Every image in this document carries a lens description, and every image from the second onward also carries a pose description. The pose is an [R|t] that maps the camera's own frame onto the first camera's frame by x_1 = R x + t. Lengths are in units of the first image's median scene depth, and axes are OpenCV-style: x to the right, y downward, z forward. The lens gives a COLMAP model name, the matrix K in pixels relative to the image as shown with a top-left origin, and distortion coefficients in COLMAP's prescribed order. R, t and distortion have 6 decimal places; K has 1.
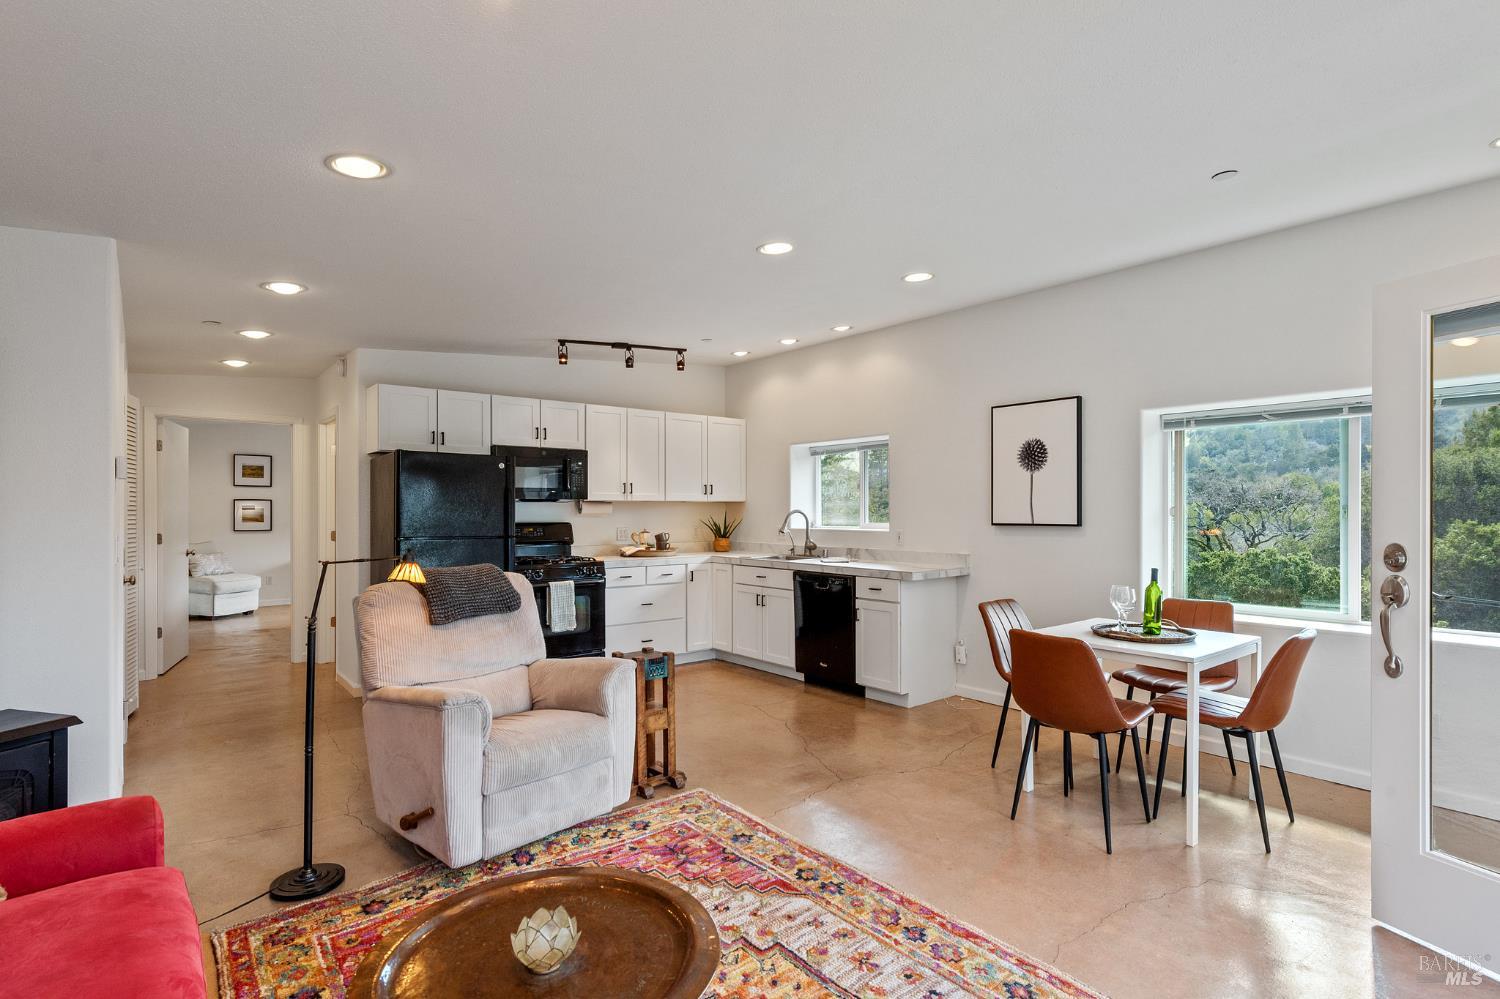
lens RADIAL K [[715.1, 0, 750.0], [0, 715.1, 499.5], [0, 0, 1]] dist [-0.000010, -0.000182]
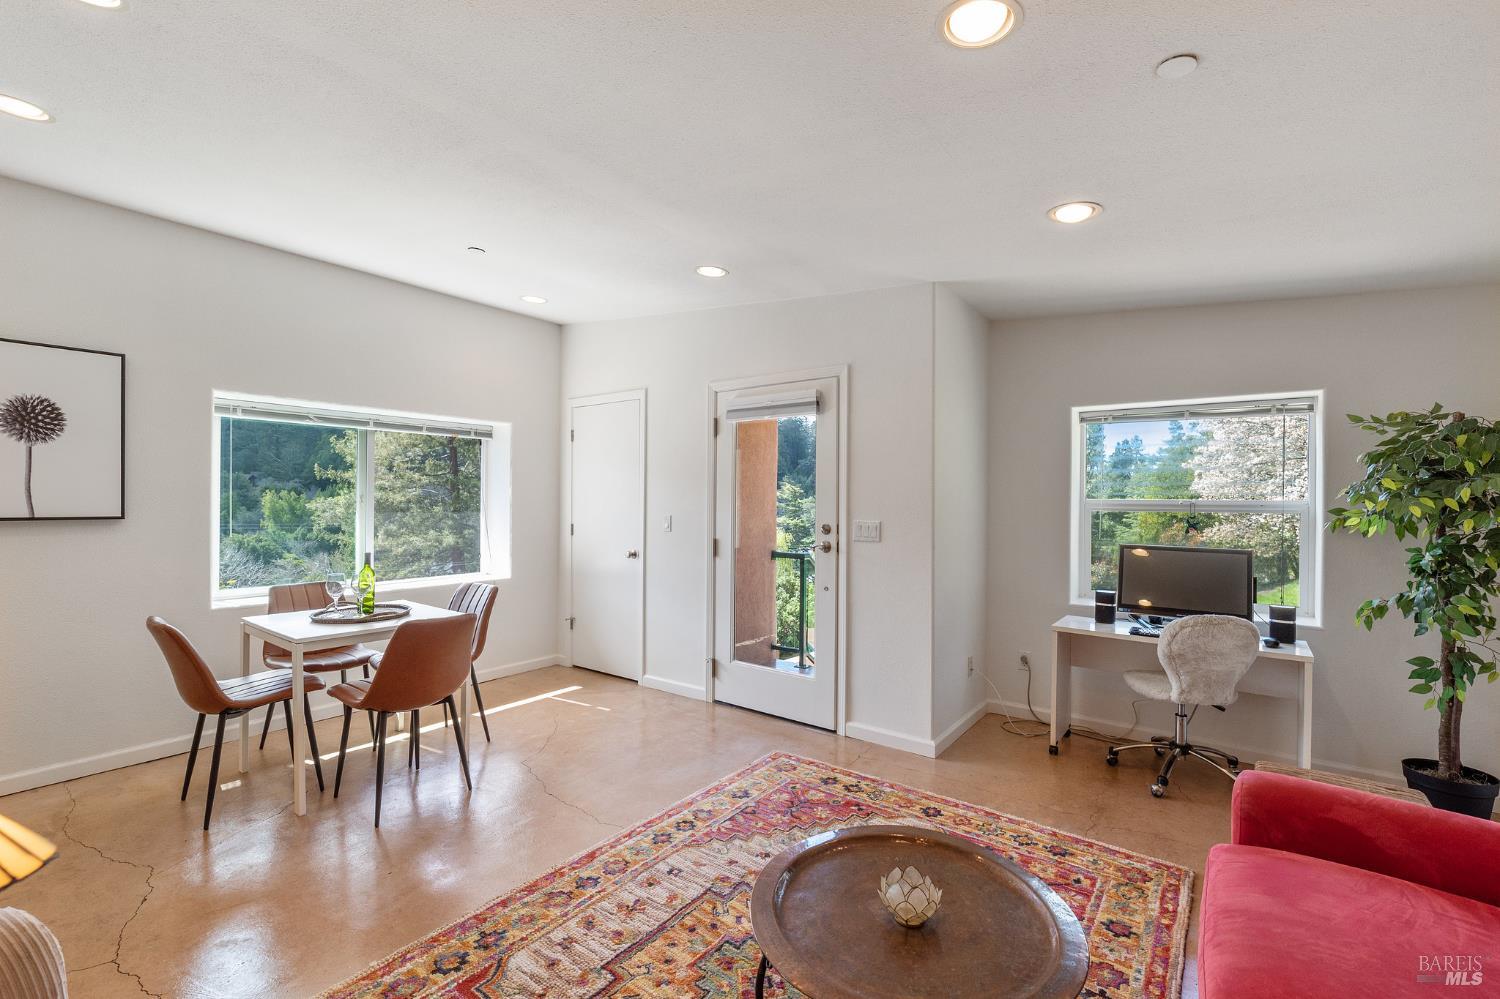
lens RADIAL K [[641.0, 0, 753.0], [0, 641.0, 505.0], [0, 0, 1]] dist [-0.002636, -0.000211]
pose [[-0.228569, -0.006105, 0.973509, -0.366881], [-0.019370, 0.999811, 0.001722, 0.006770], [-0.973335, -0.018464, -0.228644, 0.457220]]
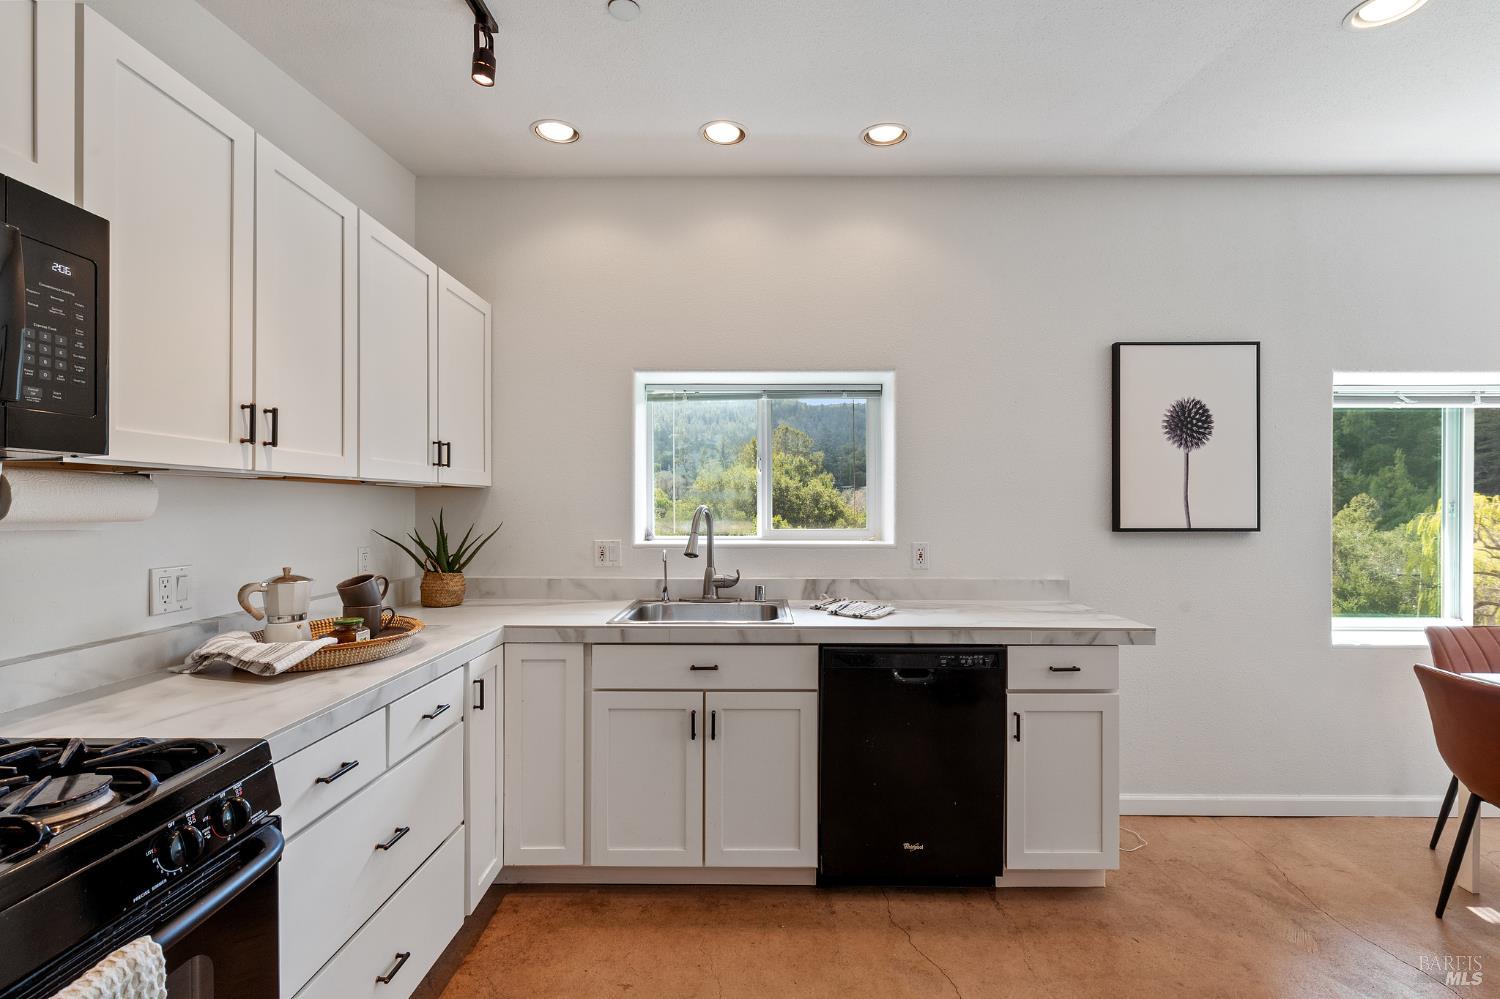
lens RADIAL K [[641.0, 0, 753.0], [0, 641.0, 505.0], [0, 0, 1]] dist [-0.002636, -0.000211]
pose [[0.653502, 0.004892, 0.756909, -0.306658], [-0.012420, 0.999914, 0.004260, 0.014796], [-0.756823, -0.012185, 0.653506, 0.914062]]
